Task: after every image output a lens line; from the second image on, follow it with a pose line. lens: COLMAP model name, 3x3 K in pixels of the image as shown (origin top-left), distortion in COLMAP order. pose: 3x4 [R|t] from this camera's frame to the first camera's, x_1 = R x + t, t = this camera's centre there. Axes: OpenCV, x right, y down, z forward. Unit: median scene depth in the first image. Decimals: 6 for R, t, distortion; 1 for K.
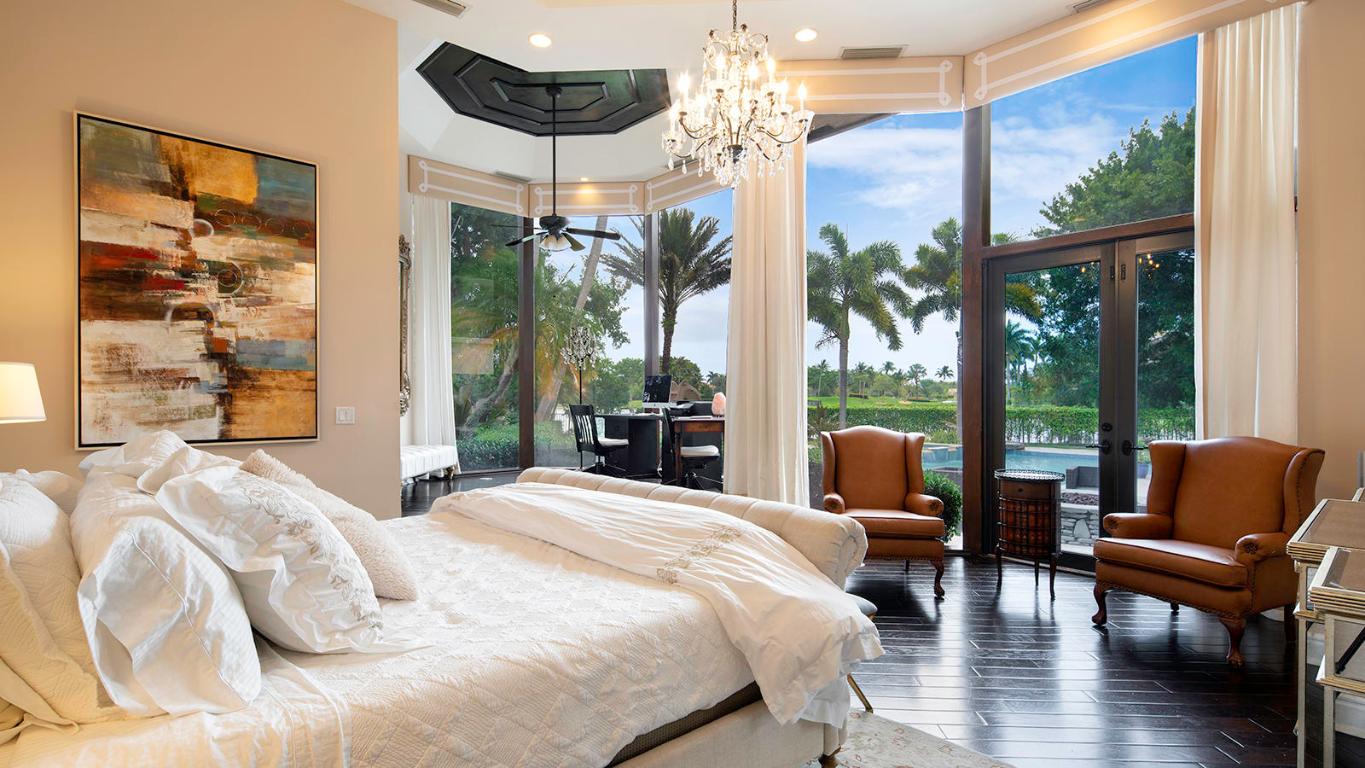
lens RADIAL K [[664.3, 0, 679.1], [0, 664.3, 396.1], [0, 0, 1]] dist [-0.001199, -0.000095]
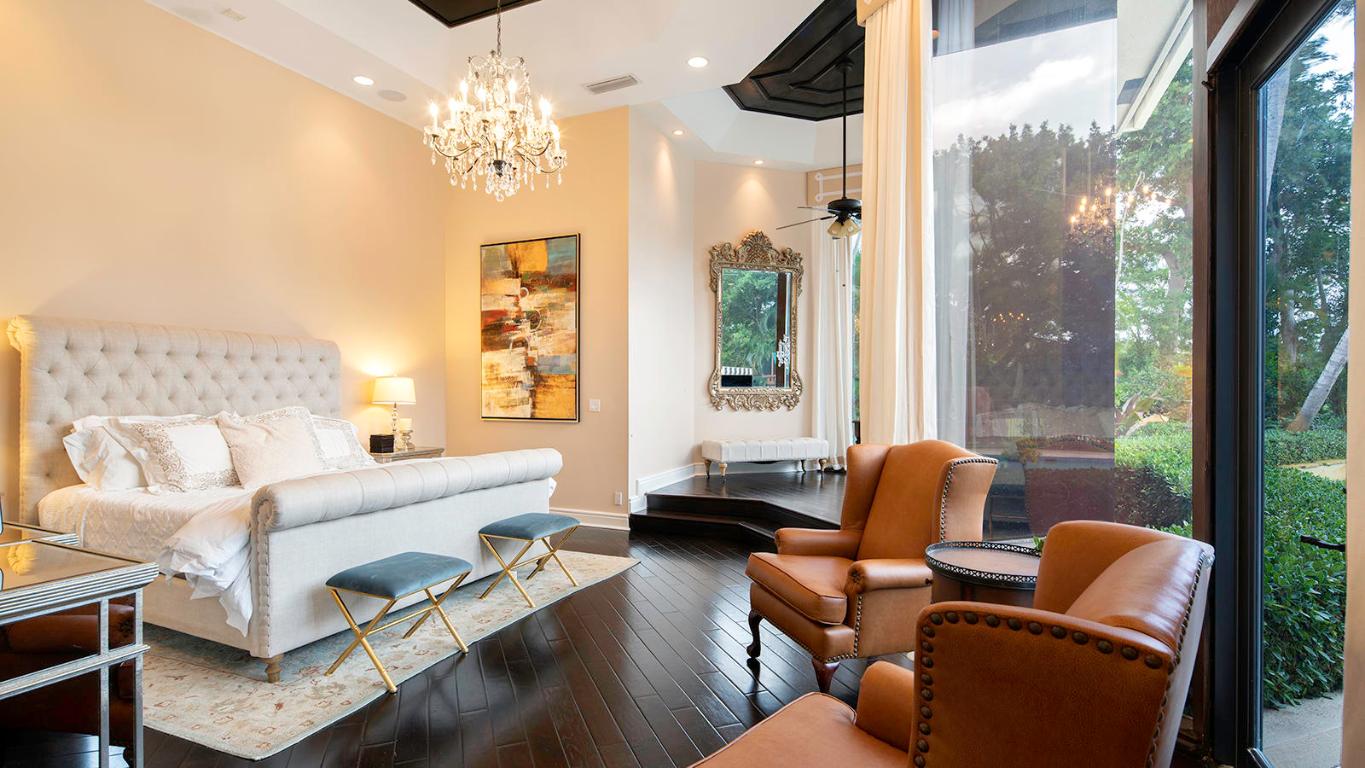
lens RADIAL K [[664.3, 0, 679.1], [0, 664.3, 396.1], [0, 0, 1]] dist [-0.001199, -0.000095]
pose [[0.390817, 0.005258, -0.920454, 0.995323], [-0.002073, 0.999986, 0.004832, 0.002302], [0.920466, 0.000019, 0.390822, 0.700492]]
